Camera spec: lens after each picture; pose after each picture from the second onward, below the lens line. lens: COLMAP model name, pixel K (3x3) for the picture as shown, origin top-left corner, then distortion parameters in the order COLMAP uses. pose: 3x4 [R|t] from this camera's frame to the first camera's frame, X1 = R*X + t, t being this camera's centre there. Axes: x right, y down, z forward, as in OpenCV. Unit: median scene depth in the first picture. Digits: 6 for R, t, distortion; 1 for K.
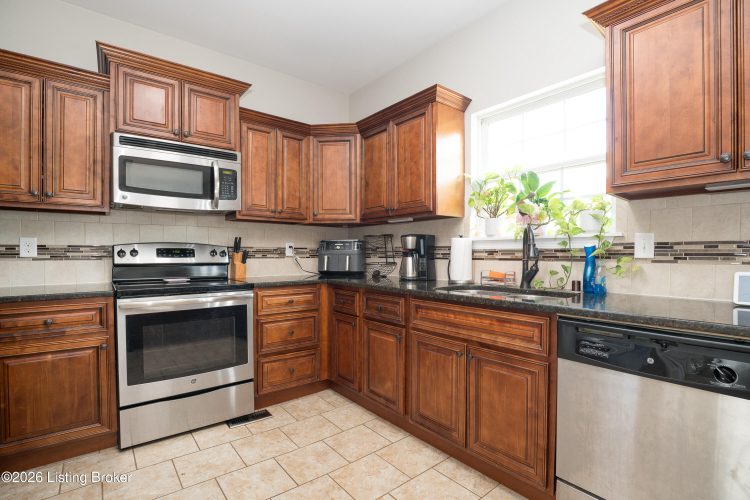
lens RADIAL K [[342.7, 0, 376.2], [0, 342.7, 253.6], [0, 0, 1]] dist [-0.021646, 0.000021]
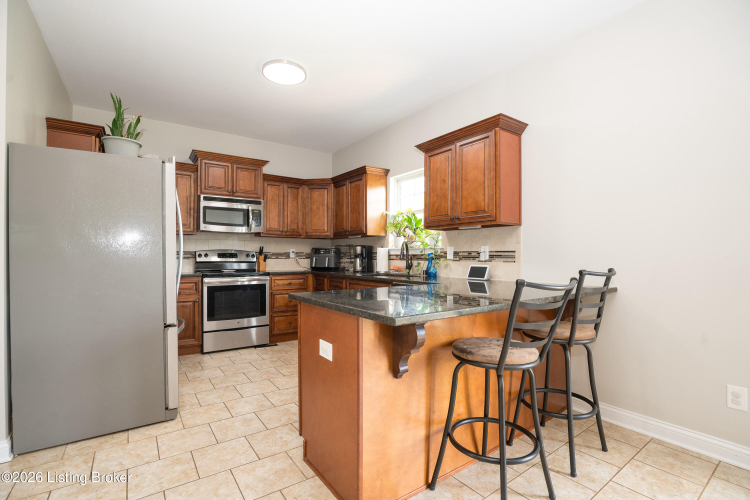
lens RADIAL K [[354.4, 0, 375.0], [0, 354.4, 250.0], [0, 0, 1]] dist [-0.024969, 0.000507]
pose [[0.996994, 0.002036, -0.077455, 0.346104], [-0.003391, 0.999843, -0.017368, -0.001374], [0.077408, 0.017579, 0.996845, -0.835432]]
